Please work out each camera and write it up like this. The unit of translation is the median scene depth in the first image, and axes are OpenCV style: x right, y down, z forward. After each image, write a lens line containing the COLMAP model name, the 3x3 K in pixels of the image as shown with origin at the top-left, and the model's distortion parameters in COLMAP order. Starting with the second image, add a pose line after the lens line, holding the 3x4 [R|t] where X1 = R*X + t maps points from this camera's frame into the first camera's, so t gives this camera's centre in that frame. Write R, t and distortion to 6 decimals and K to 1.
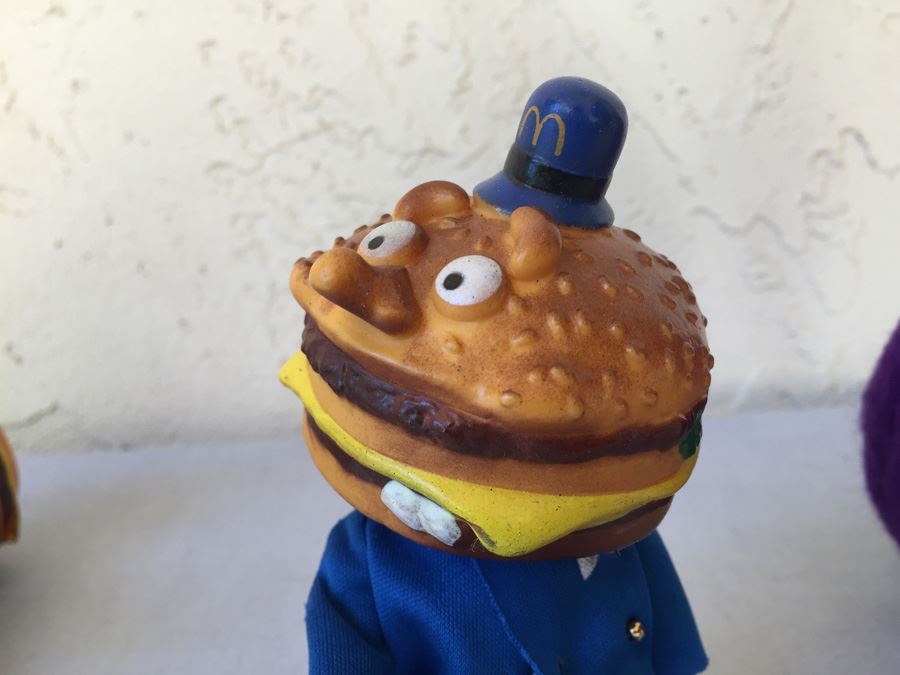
lens RADIAL K [[777.8, 0, 449.0], [0, 777.8, 346.2], [0, 0, 1]] dist [0.072932, -0.158420]
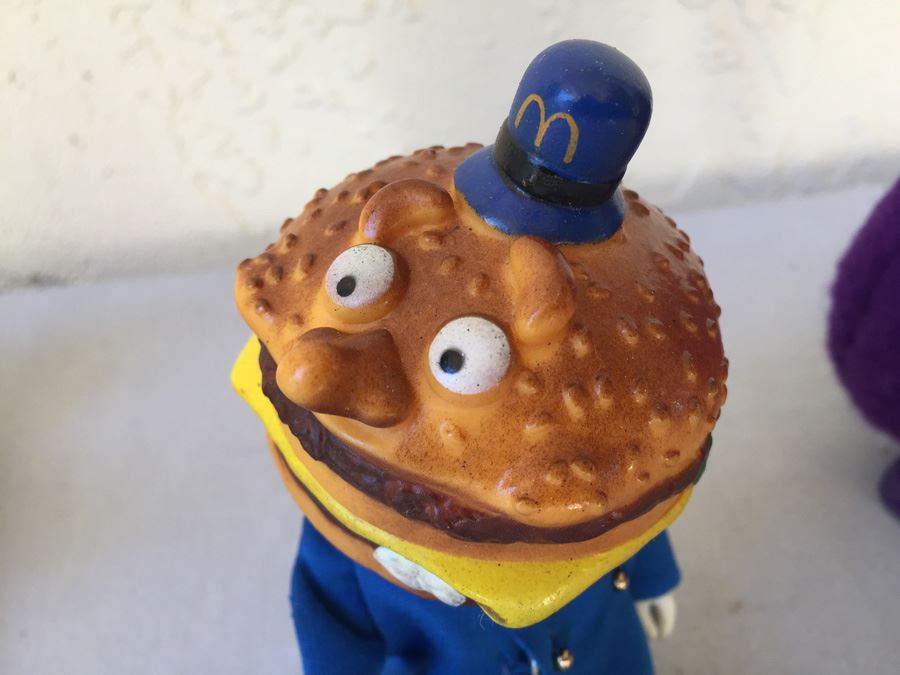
lens RADIAL K [[783.7, 0, 445.8], [0, 783.7, 328.2], [0, 0, 1]] dist [0.069733, -0.152232]
pose [[0.993968, -0.066430, 0.087258, -0.067193], [0.033786, 0.942452, 0.332631, -0.371152], [-0.104334, -0.327676, 0.939012, 0.217510]]
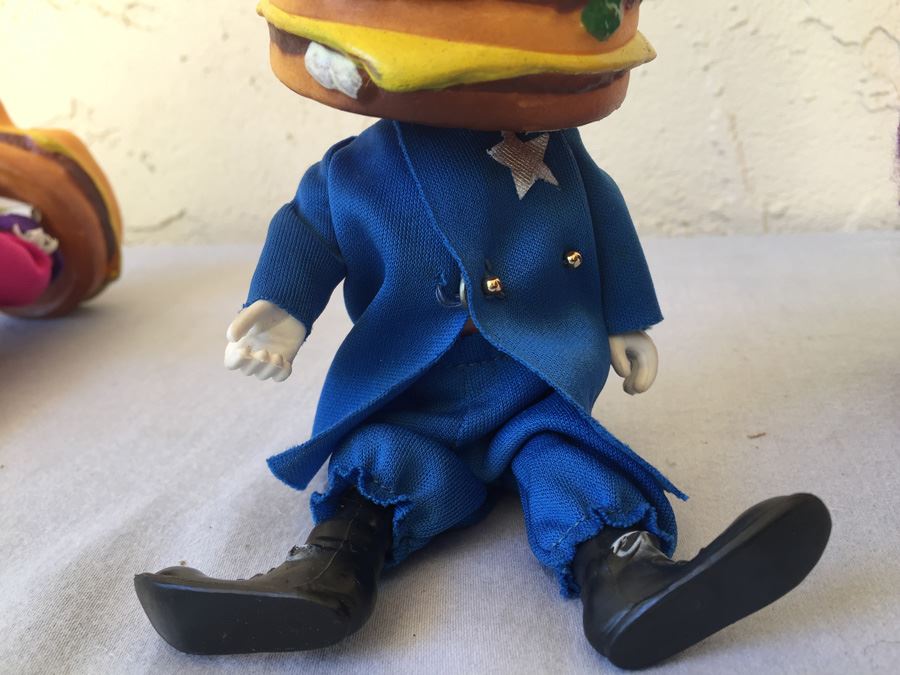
lens RADIAL K [[769.1, 0, 450.0], [0, 769.1, 337.5], [0, 0, 1]] dist [0.071165, -0.143530]
pose [[0.977608, 0.058426, -0.202160, 0.369556], [-0.041499, 0.995345, 0.086978, 0.486636], [0.206300, -0.076641, 0.975483, -0.065262]]
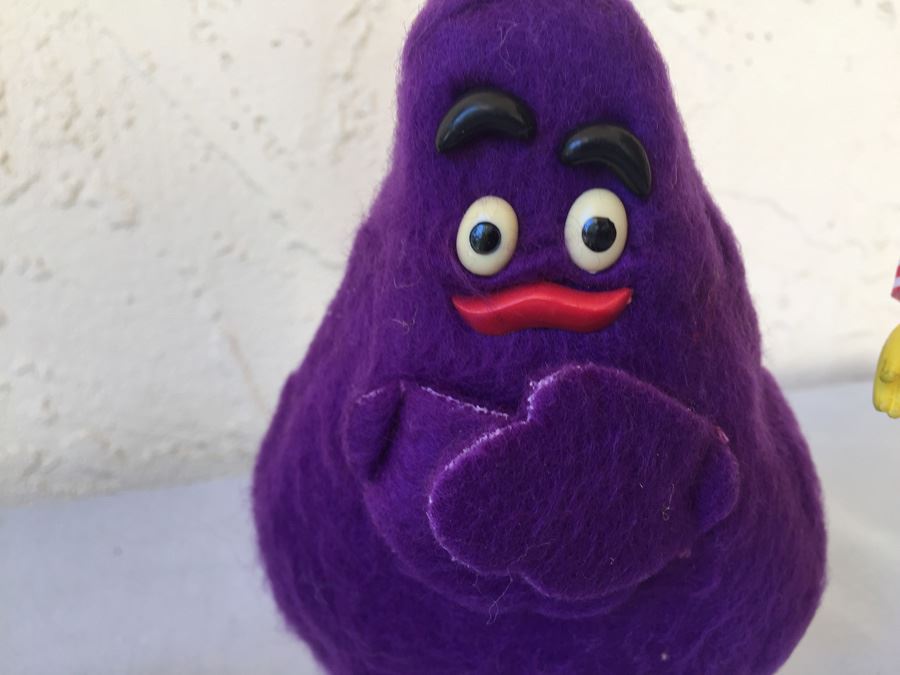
lens RADIAL K [[777.8, 0, 449.0], [0, 777.8, 346.2], [0, 0, 1]] dist [0.072932, -0.158420]
pose [[0.978685, -0.043546, 0.200698, 1.051328], [0.038200, 0.998806, 0.030435, -0.252067], [-0.201784, -0.022120, 0.979180, 0.131667]]
